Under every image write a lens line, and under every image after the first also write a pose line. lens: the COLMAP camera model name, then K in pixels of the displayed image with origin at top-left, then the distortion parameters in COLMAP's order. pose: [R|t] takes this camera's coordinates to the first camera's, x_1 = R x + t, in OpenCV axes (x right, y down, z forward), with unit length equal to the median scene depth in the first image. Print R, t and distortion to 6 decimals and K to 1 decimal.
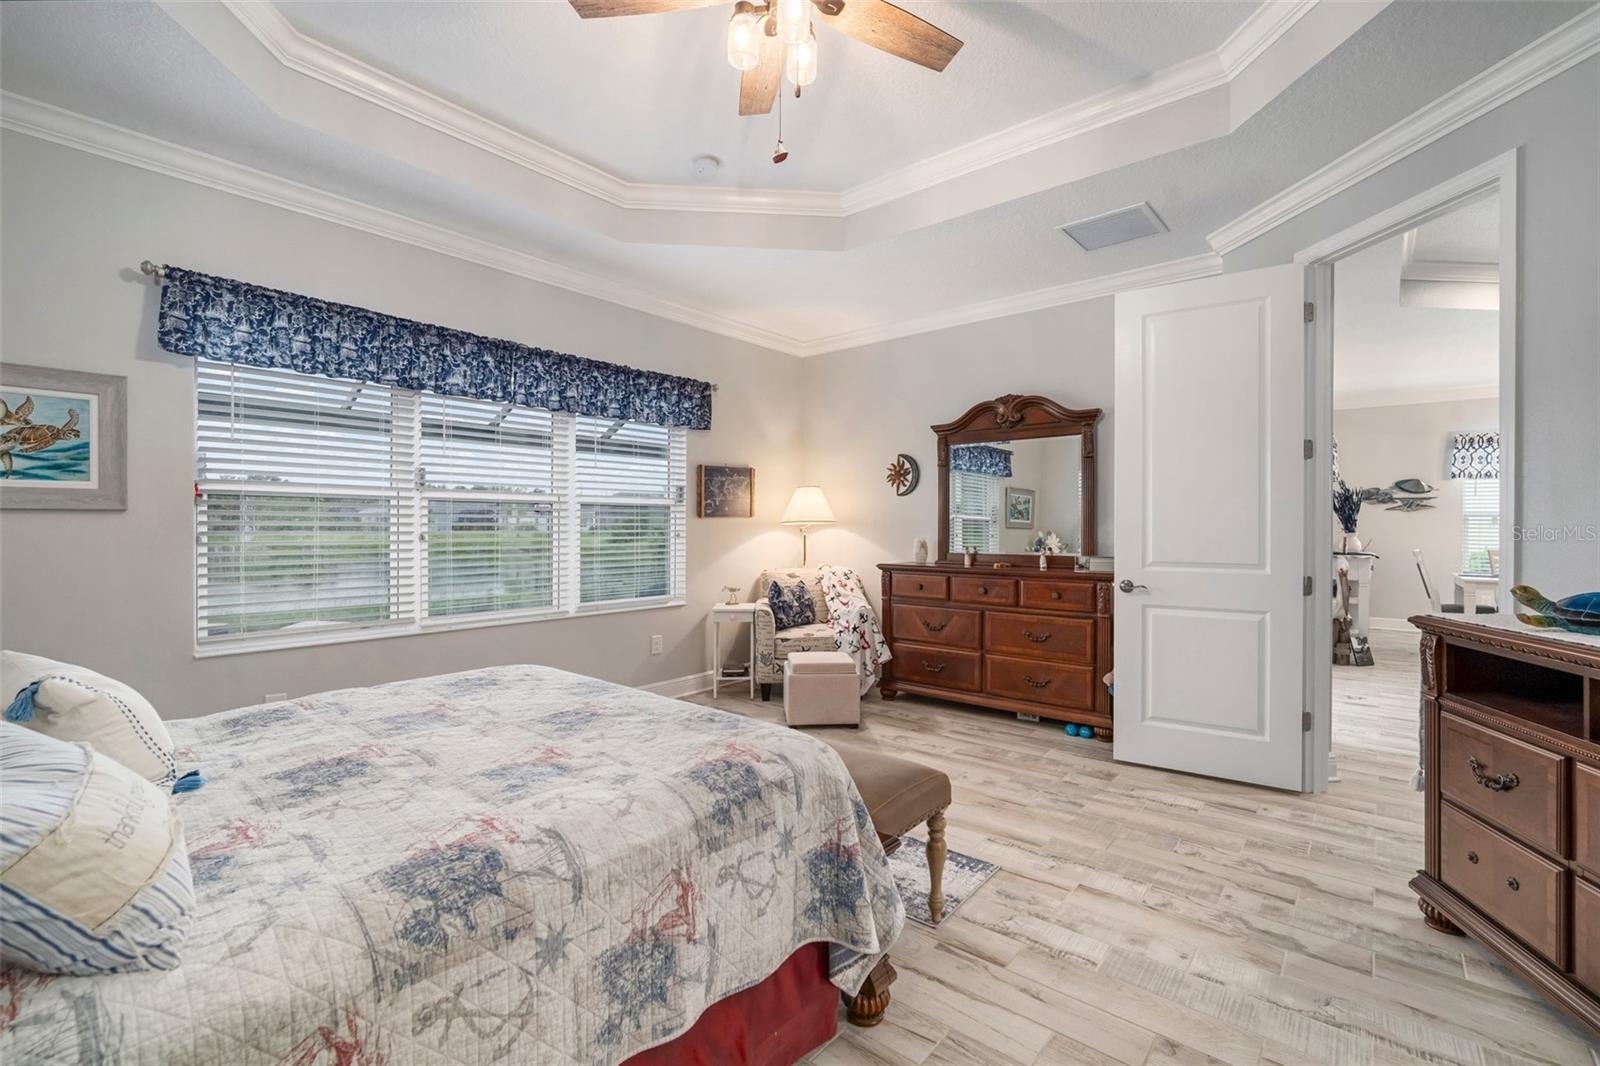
lens RADIAL K [[720.4, 0, 800.0], [0, 720.4, 533.0], [0, 0, 1]] dist [0.001183, 0.000370]
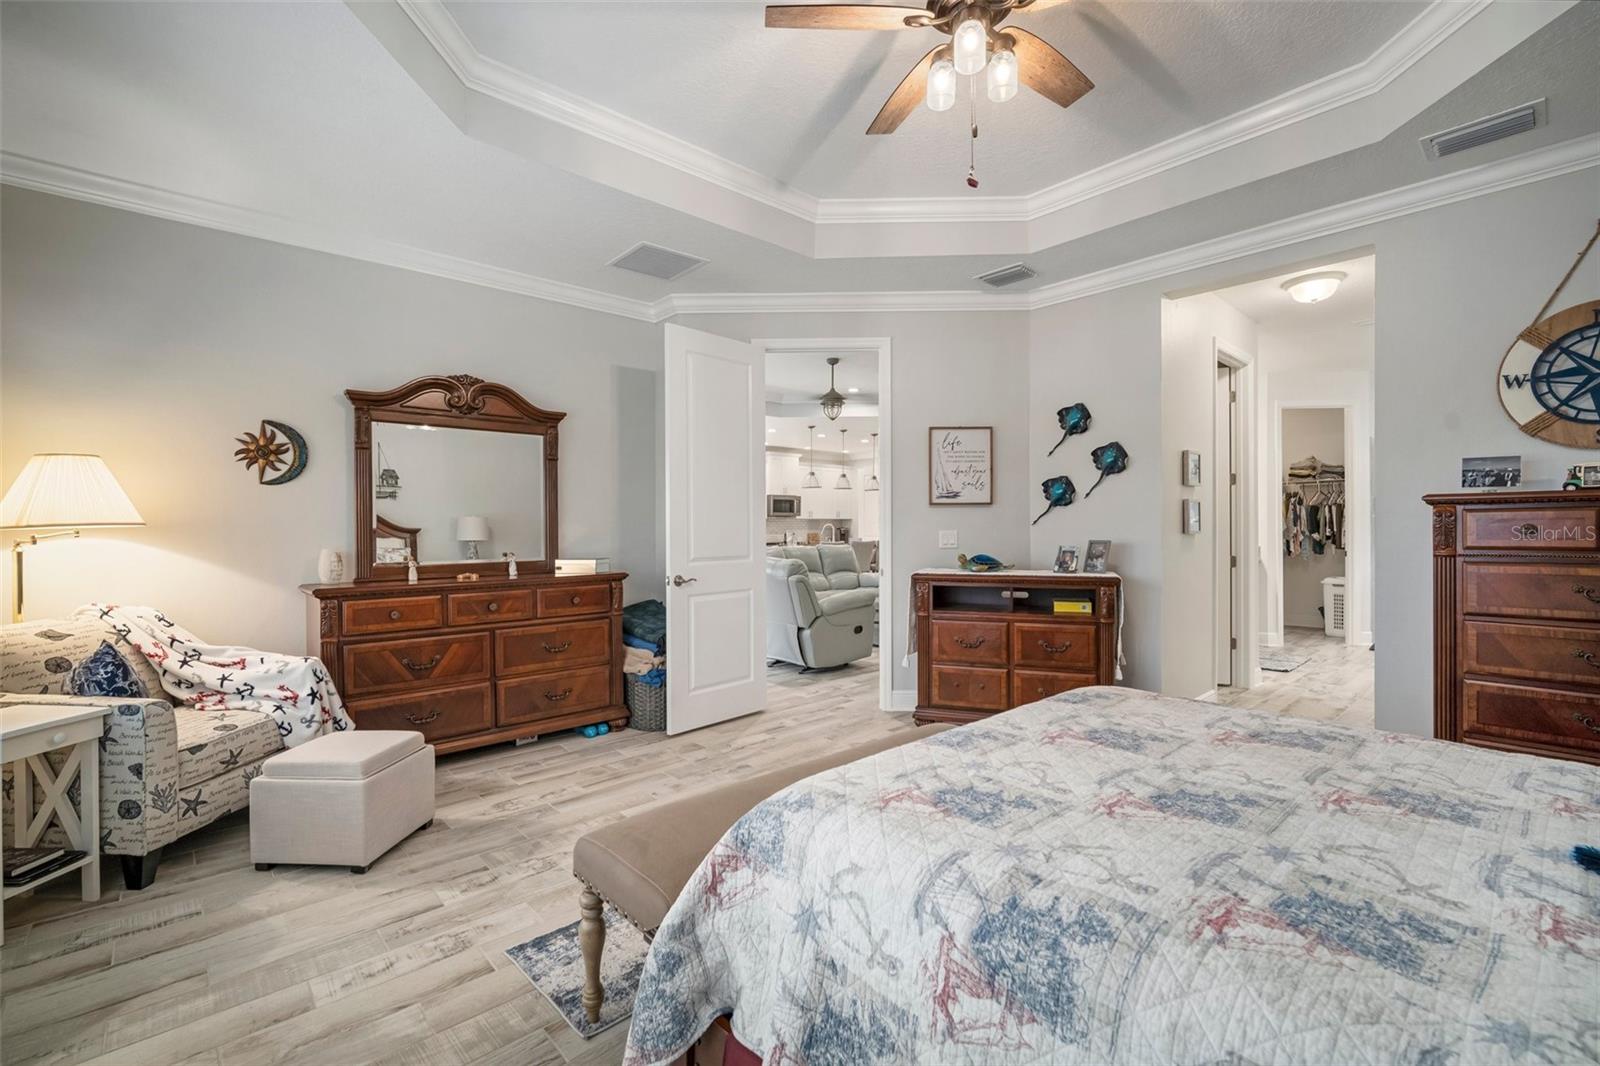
lens RADIAL K [[698.8, 0, 799.9], [0, 698.8, 536.8], [0, 0, 1]] dist [-0.006984, 0.001280]
pose [[0.123584, -0.014661, 0.992226, -0.508271], [0.017292, 0.999771, 0.012618, -0.005446], [-0.992183, 0.015598, 0.123809, 0.542230]]
